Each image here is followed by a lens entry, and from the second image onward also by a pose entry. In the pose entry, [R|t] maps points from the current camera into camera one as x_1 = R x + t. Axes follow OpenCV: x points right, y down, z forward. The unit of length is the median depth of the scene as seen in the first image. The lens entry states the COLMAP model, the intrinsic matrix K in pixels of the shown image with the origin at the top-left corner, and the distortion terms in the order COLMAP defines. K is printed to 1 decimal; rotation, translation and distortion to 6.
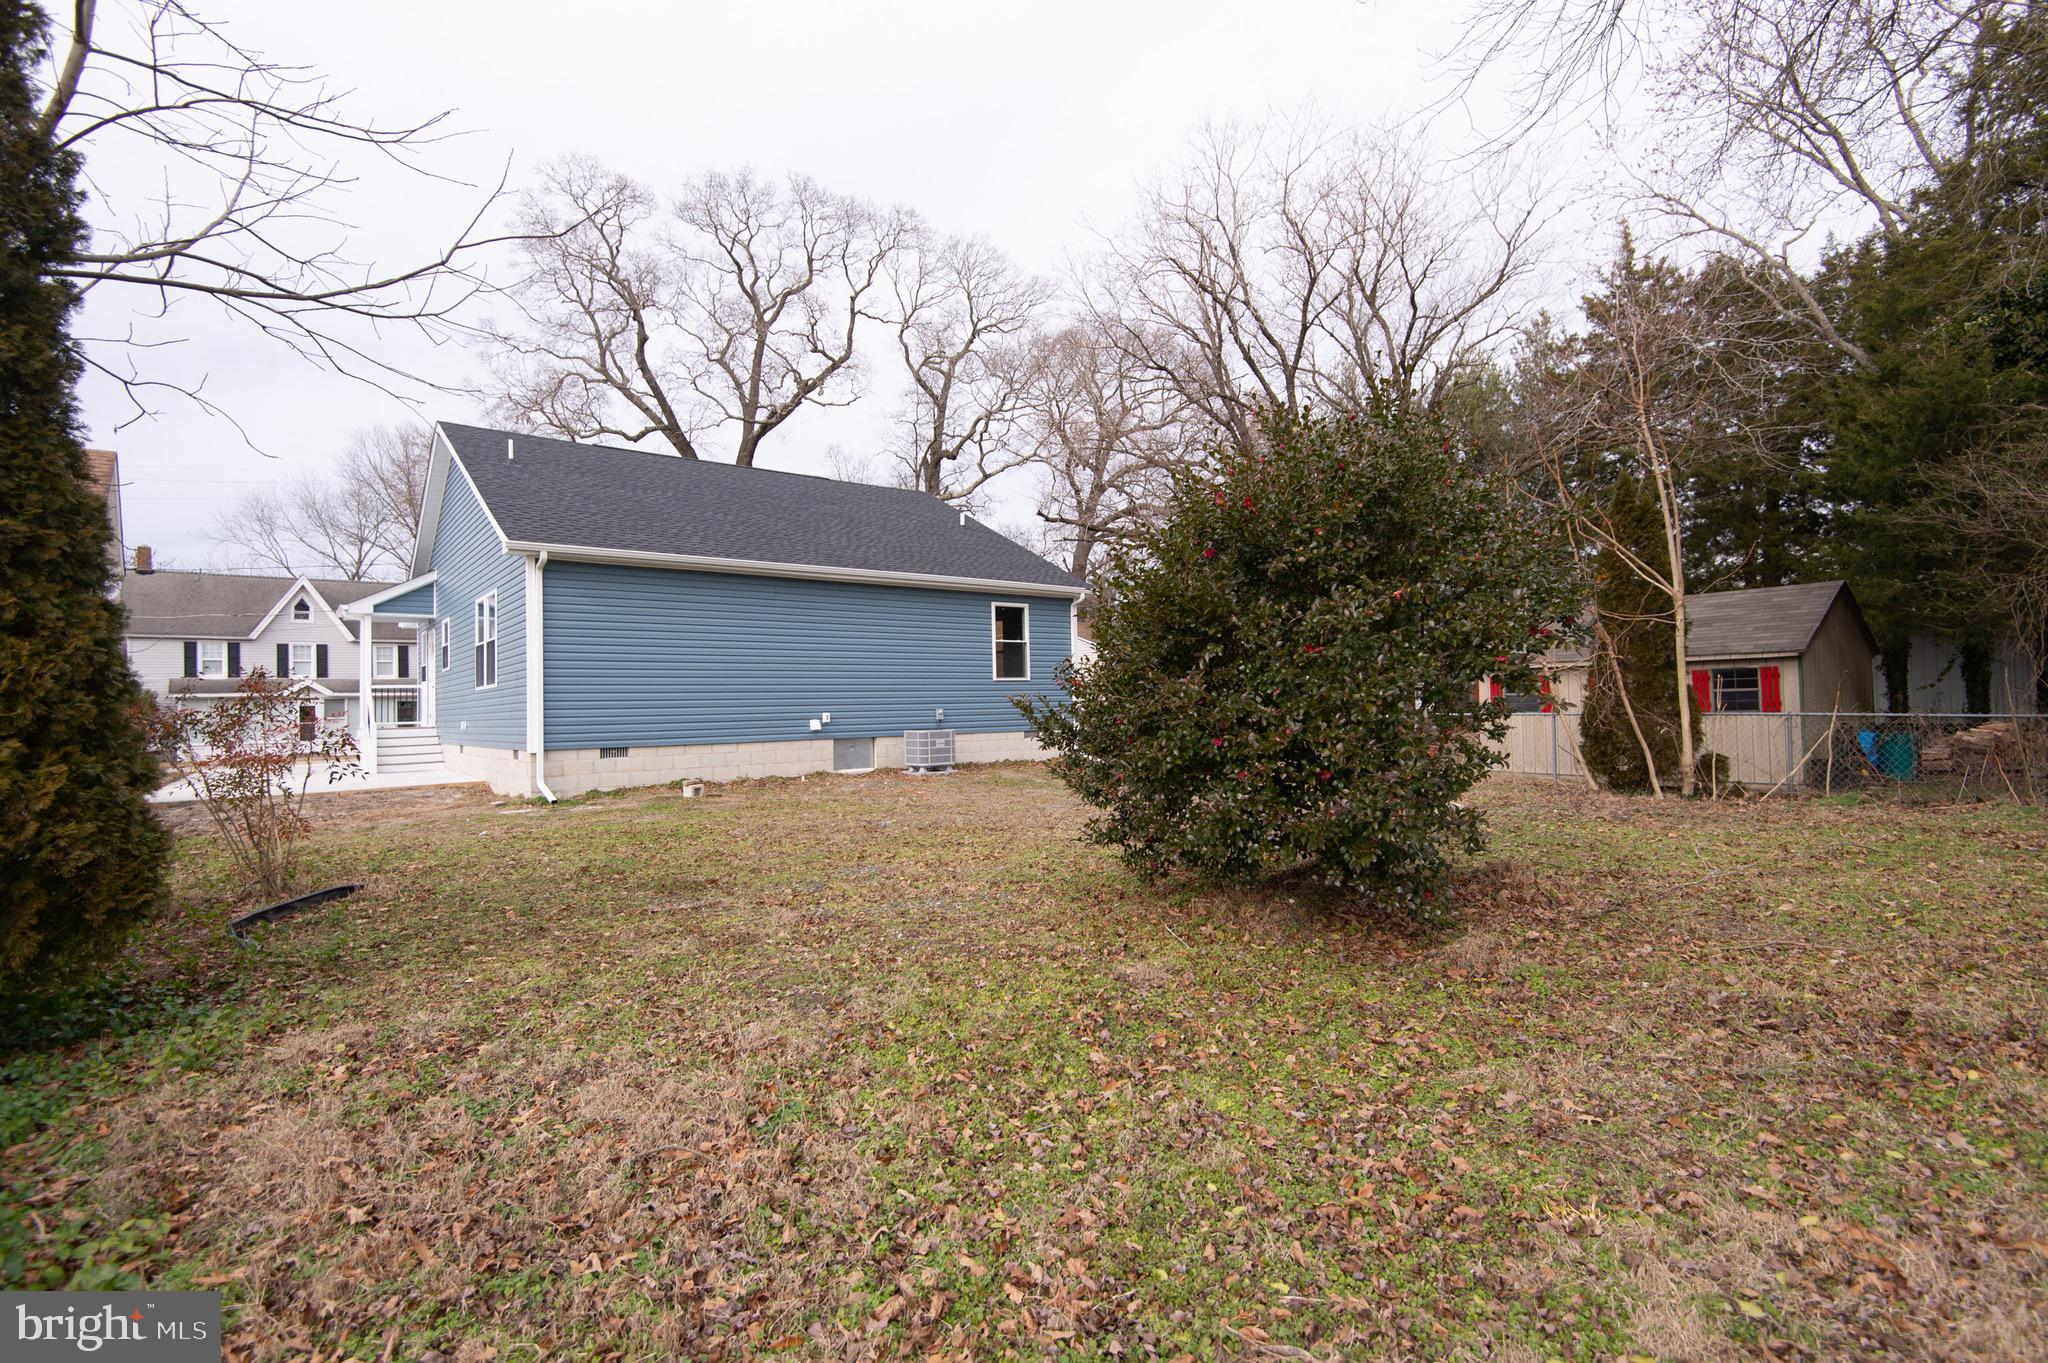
lens RADIAL K [[948.7, 0, 1033.3], [0, 948.7, 679.0], [0, 0, 1]] dist [-0.000245, -0.000380]
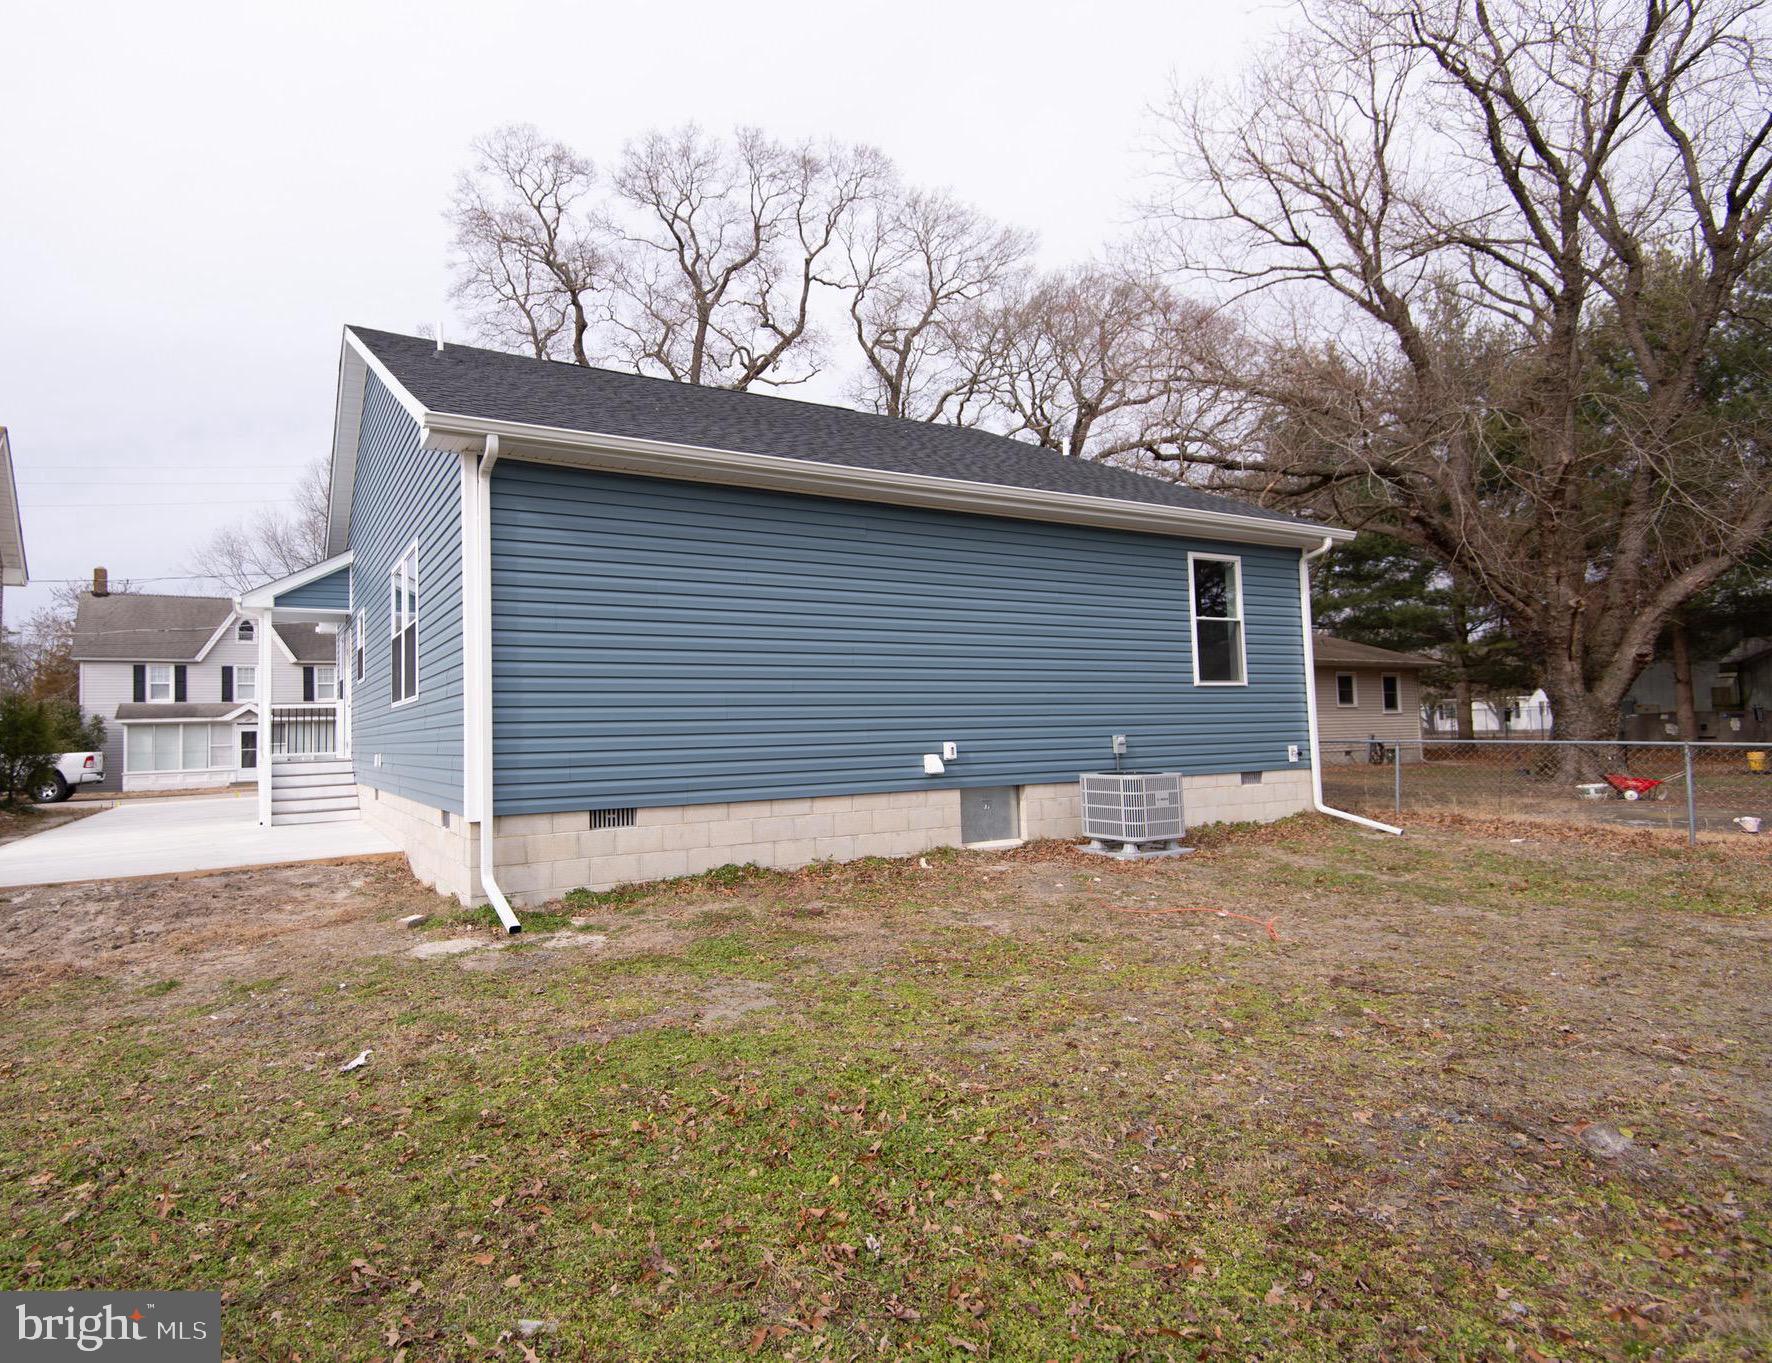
lens RADIAL K [[931.7, 0, 729.7], [0, 931.7, 675.1], [0, 0, 1]] dist [0.003572, 0.000188]
pose [[0.977257, -0.015752, -0.211471, -0.112472], [0.009331, 0.999466, -0.031326, 0.005716], [0.211851, 0.028640, 0.976882, 0.211279]]
